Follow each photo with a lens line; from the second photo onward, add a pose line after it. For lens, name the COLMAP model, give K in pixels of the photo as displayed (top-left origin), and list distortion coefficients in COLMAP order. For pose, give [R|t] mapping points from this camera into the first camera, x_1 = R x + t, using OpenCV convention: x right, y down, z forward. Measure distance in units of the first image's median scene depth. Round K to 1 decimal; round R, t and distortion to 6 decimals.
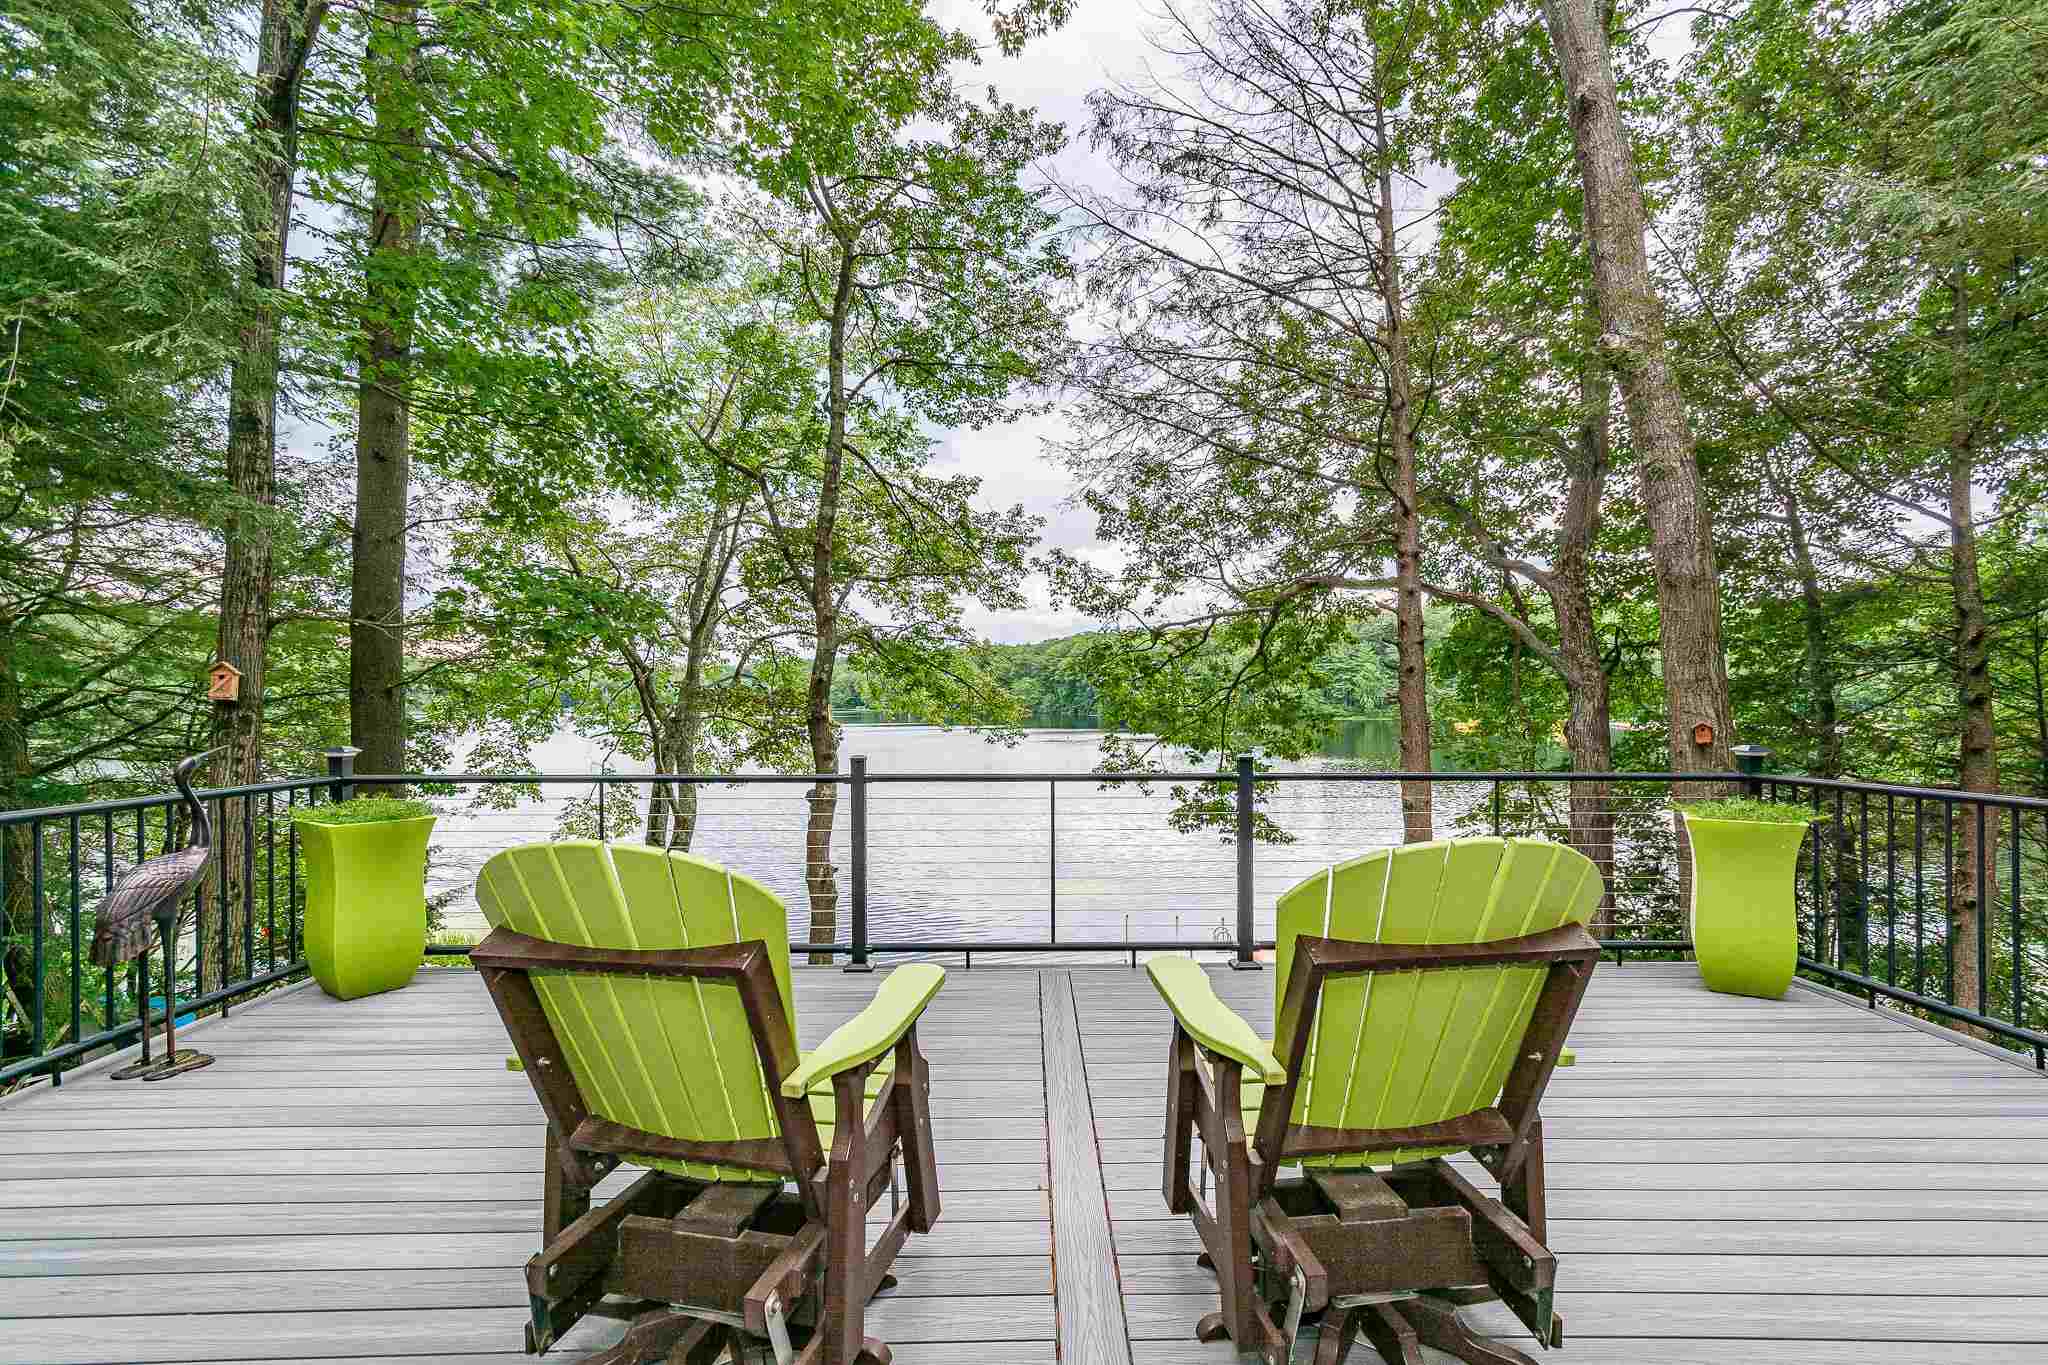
lens RADIAL K [[912.4, 0, 1024.1], [0, 912.4, 682.1], [0, 0, 1]] dist [0.004938, 0.001156]
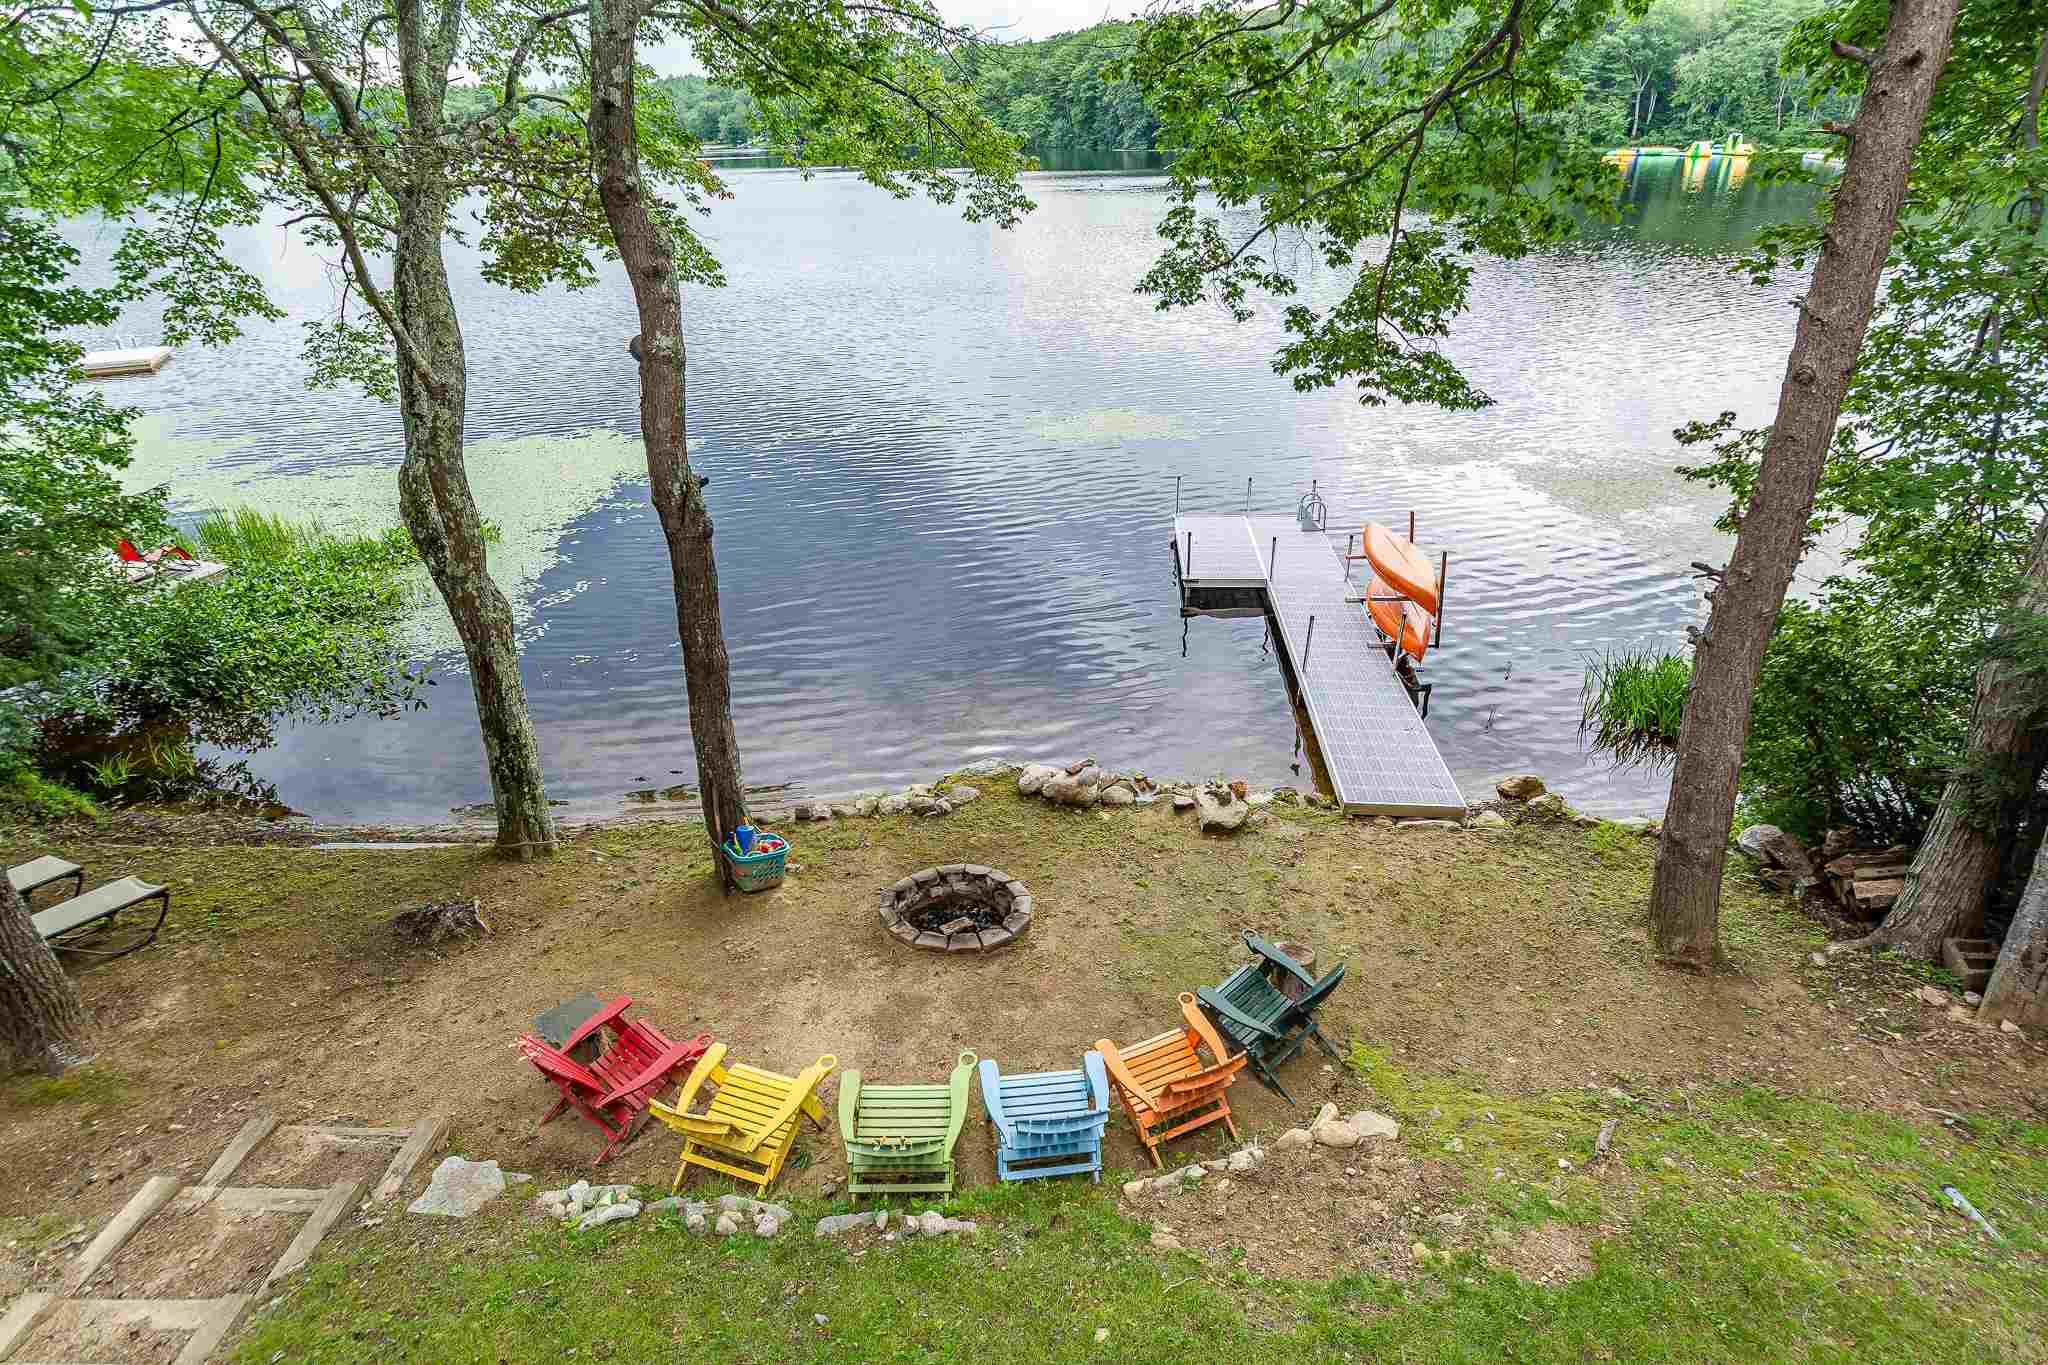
lens RADIAL K [[1036.4, 0, 1023.7], [0, 1036.4, 686.3], [0, 0, 1]] dist [-0.013335, -0.000199]
pose [[0.999939, -0.009142, -0.006271, -0.003019], [0.011046, 0.869726, 0.493412, -0.000838], [0.000943, -0.493451, 0.869773, 0.307935]]
